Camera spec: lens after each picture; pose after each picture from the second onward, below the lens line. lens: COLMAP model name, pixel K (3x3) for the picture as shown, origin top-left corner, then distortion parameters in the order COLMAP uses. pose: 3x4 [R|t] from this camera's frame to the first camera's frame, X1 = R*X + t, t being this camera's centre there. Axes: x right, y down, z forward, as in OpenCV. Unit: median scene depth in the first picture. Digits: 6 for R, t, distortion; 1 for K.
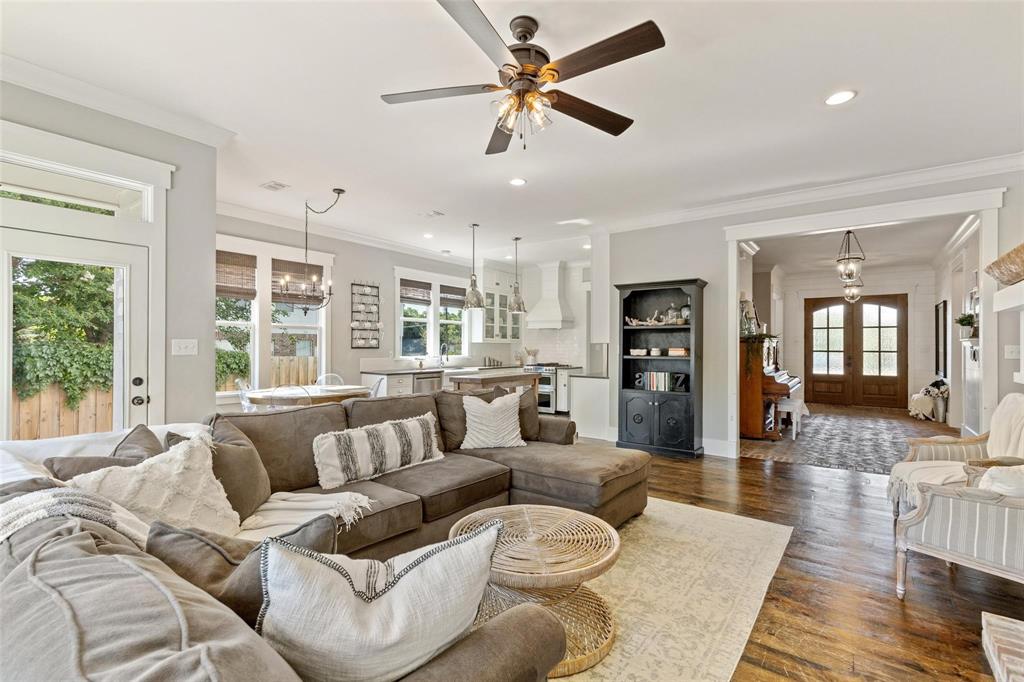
lens RADIAL K [[459.1, 0, 512.0], [0, 459.1, 341.0], [0, 0, 1]] dist [-0.000650, -0.000106]
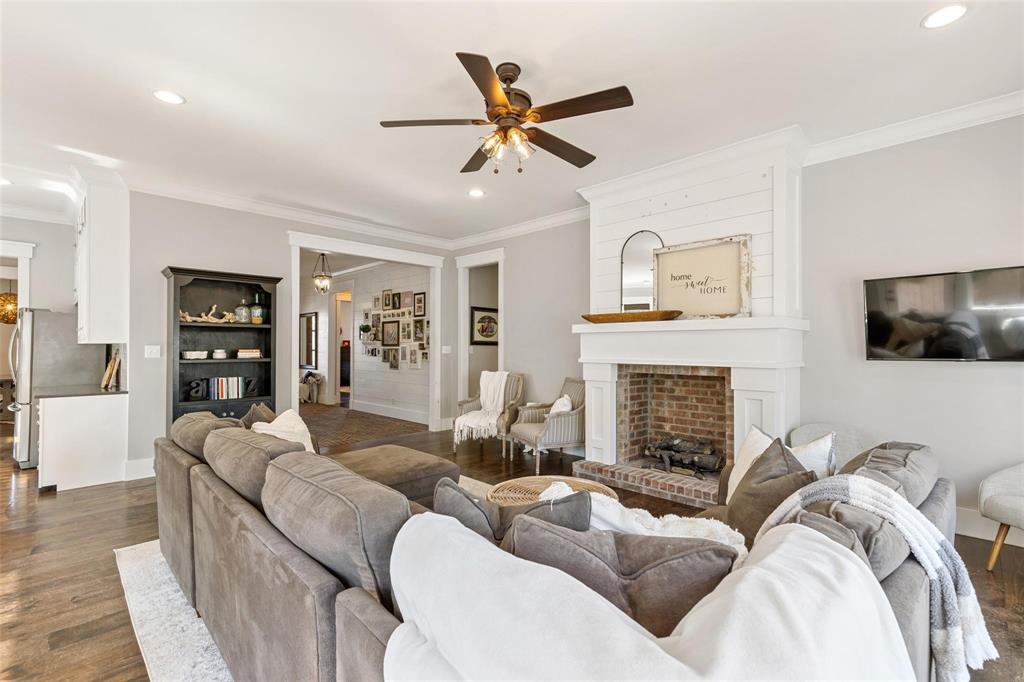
lens RADIAL K [[459.1, 0, 512.0], [0, 459.1, 341.0], [0, 0, 1]] dist [-0.000650, -0.000106]
pose [[0.130538, 0.006502, 0.991422, -0.464083], [-0.009901, 0.999937, -0.005254, -0.001437], [-0.991394, -0.009131, 0.130594, 0.351681]]
